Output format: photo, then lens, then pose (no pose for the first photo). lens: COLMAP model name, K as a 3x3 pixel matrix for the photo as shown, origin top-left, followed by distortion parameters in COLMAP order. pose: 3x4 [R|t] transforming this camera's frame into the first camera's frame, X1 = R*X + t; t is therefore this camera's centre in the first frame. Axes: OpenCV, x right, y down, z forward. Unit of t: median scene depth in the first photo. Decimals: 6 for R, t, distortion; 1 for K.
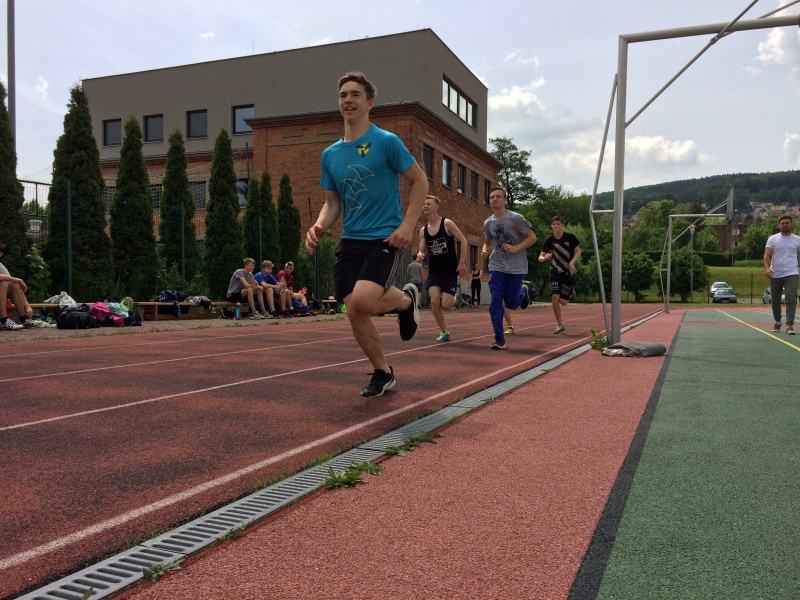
lens RADIAL K [[674.9, 0, 397.3], [0, 674.9, 301.7], [0, 0, 1]] dist [0.084446, -0.114972]
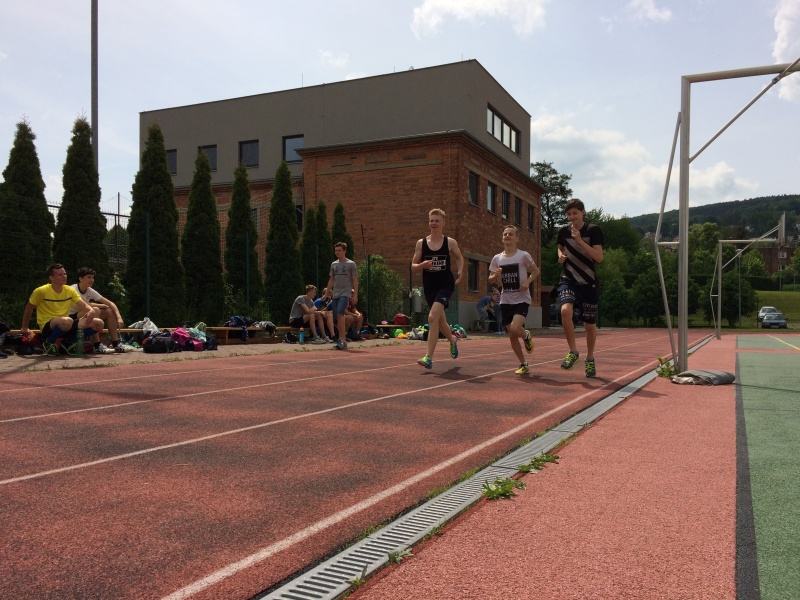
lens RADIAL K [[676.3, 0, 396.9], [0, 676.3, 296.7], [0, 0, 1]] dist [0.075354, -0.102868]
pose [[0.998562, 0.001963, -0.053567, -0.030789], [-0.004169, 0.999146, -0.041097, -0.003920], [0.053440, 0.041261, 0.997718, -0.030782]]
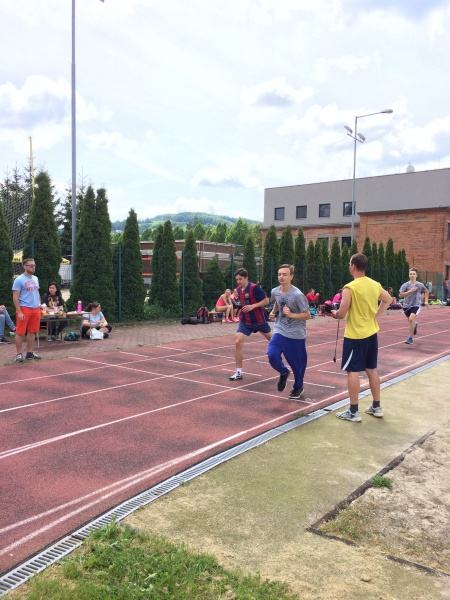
lens RADIAL K [[503.7, 0, 225.1], [0, 503.7, 302.1], [0, 0, 1]] dist [0.080152, -0.103722]
pose [[0.970134, 0.021777, -0.241588, -0.498636], [-0.013625, 0.999282, 0.035360, -0.066109], [0.242185, -0.031012, 0.969734, -1.466392]]
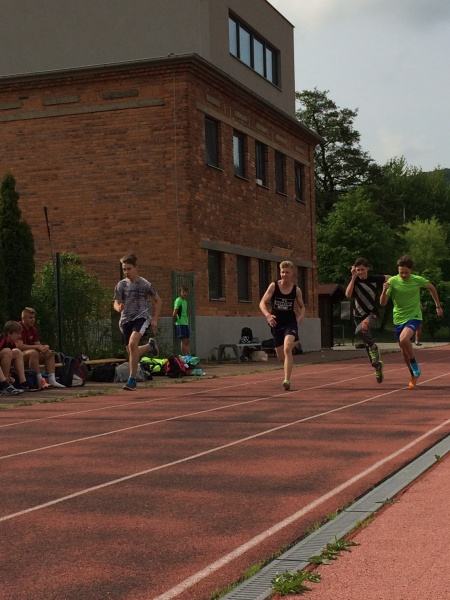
lens RADIAL K [[1085.5, 0, 225.0], [0, 1085.5, 300.0], [0, 0, 1]] dist [0.018564, -0.071908]
pose [[0.996954, -0.034826, 0.069788, -0.044828], [0.037696, 0.998478, -0.040245, -0.018191], [-0.068280, 0.042753, 0.996750, -0.107653]]
